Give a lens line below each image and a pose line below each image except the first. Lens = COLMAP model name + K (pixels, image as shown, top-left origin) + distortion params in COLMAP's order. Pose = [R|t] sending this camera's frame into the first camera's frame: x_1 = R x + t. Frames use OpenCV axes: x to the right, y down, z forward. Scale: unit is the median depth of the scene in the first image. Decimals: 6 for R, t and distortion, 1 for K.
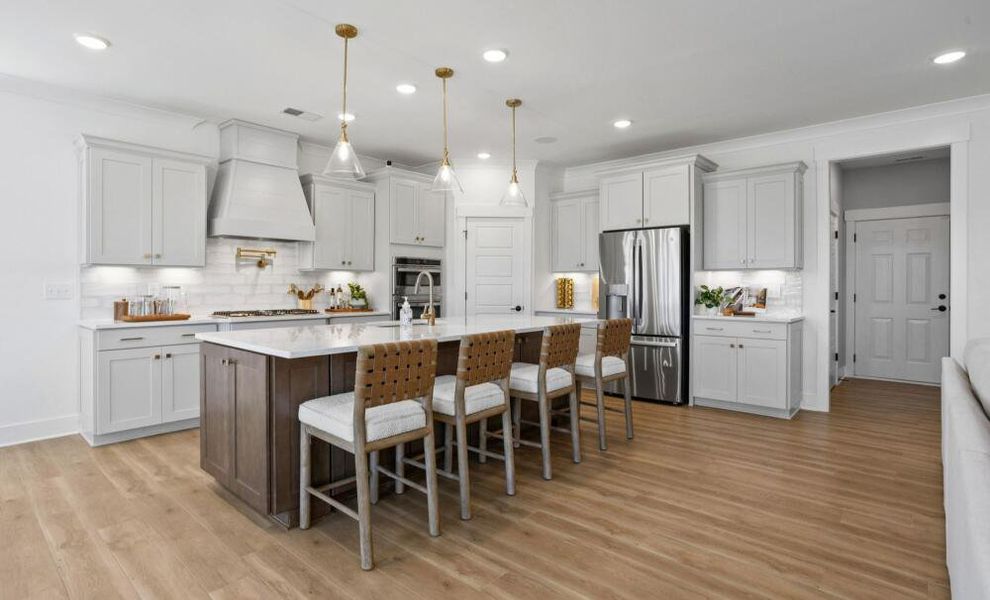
lens RADIAL K [[486.1, 0, 495.6], [0, 486.1, 283.1], [0, 0, 1]] dist [0.000430, -0.000021]
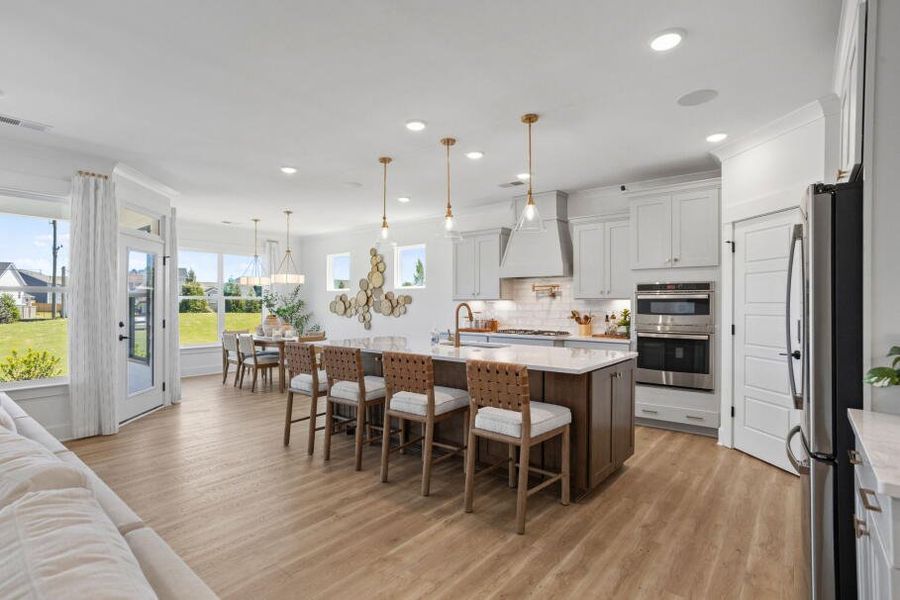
lens RADIAL K [[441.1, 0, 450.6], [0, 441.1, 305.6], [0, 0, 1]] dist [-0.067929, 0.000110]
pose [[0.046387, 0.000190, -0.998924, 0.759929], [-0.003136, 0.999995, 0.000044, -0.011517], [0.998919, 0.003131, 0.046388, 0.730834]]
